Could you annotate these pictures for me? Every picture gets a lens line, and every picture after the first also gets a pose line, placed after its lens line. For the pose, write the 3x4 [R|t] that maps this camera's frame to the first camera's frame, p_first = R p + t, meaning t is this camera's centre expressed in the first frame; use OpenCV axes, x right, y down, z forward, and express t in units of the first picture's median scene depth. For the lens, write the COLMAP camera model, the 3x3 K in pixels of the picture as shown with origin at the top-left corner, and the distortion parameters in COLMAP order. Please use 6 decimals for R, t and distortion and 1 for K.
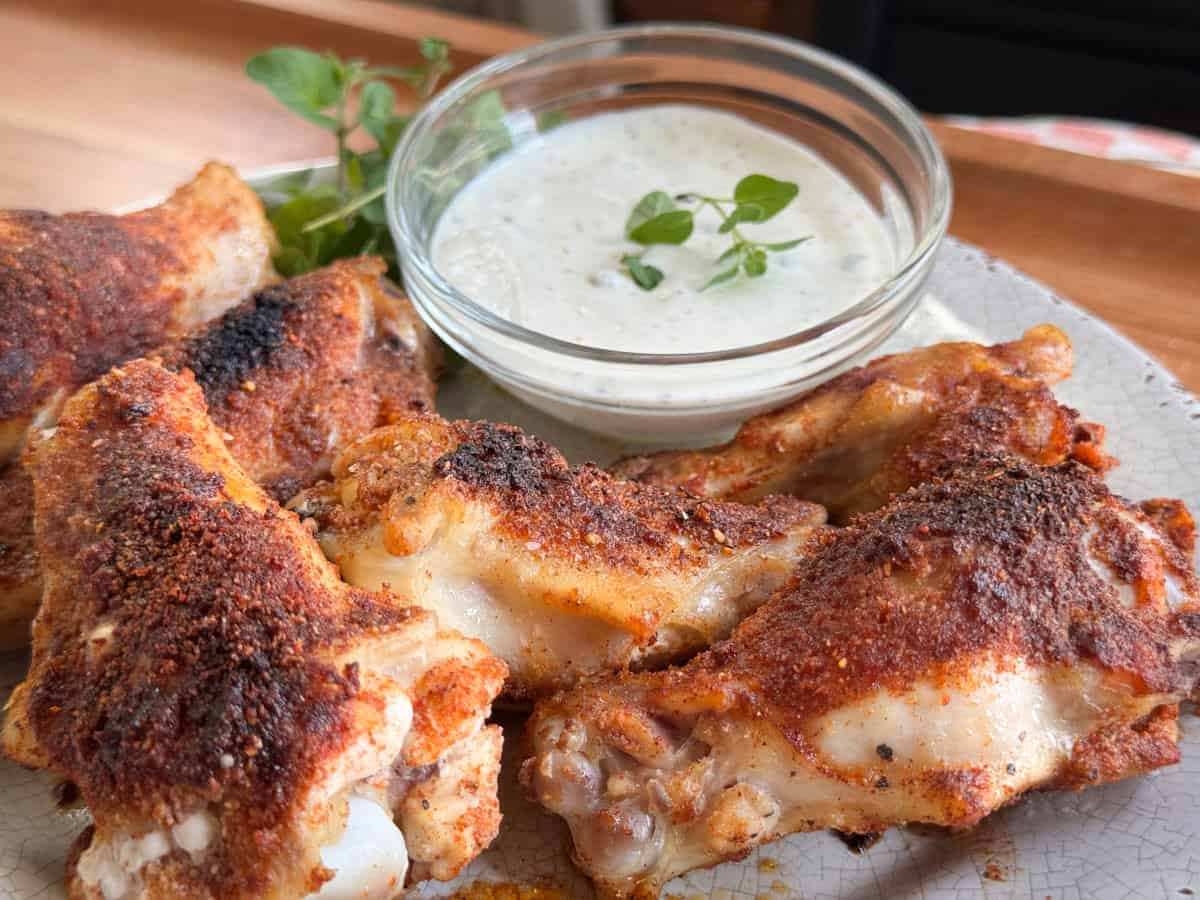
lens RADIAL K [[1669.3, 0, 587.6], [0, 1669.3, 447.9], [0, 0, 1]] dist [0.133611, -0.111155]
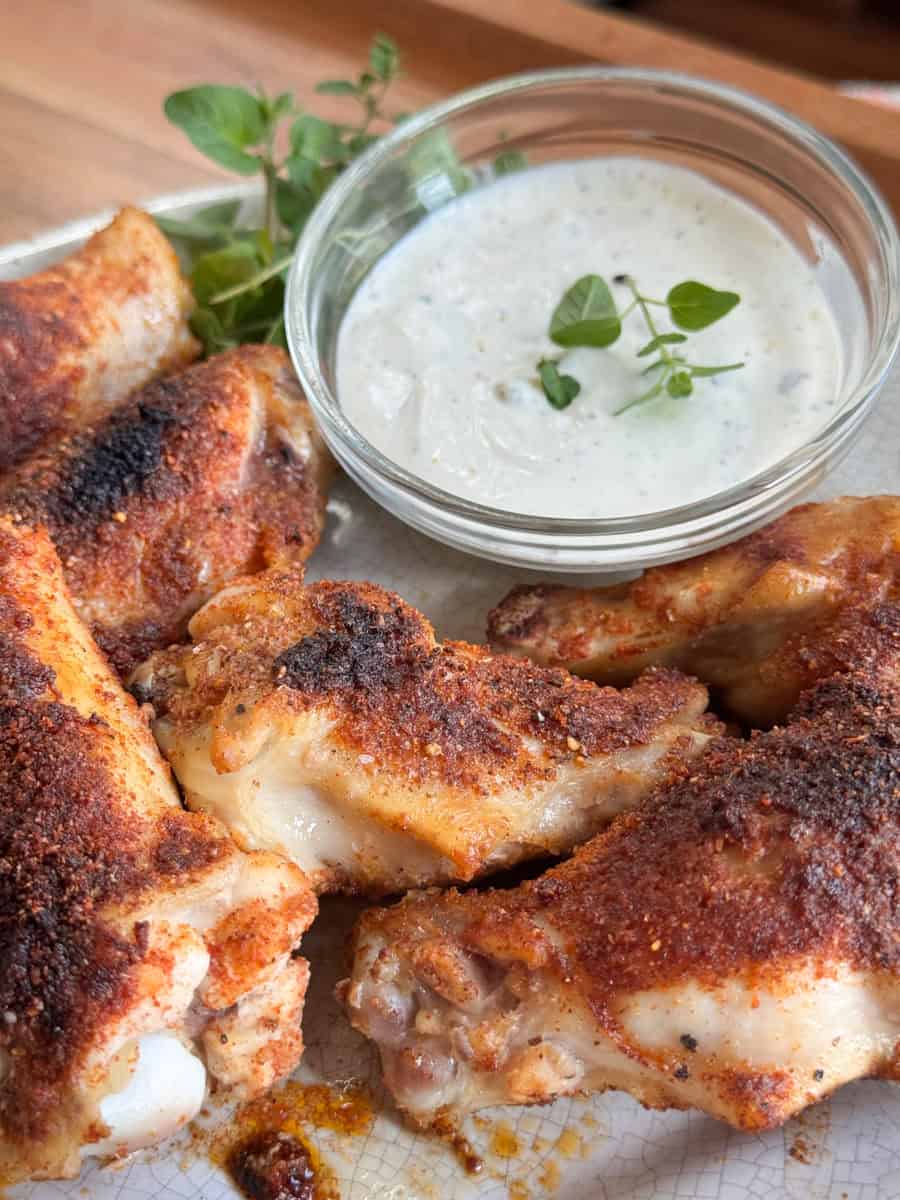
lens RADIAL K [[1669.3, 0, 450.0], [0, 1669.3, 600.0], [0, 0, 1]] dist [0.133611, -0.111155]
pose [[0.988807, 0.083946, -0.123341, 0.127676], [-0.054013, 0.972032, 0.228552, -0.256494], [0.139078, -0.219332, 0.965687, 0.092392]]
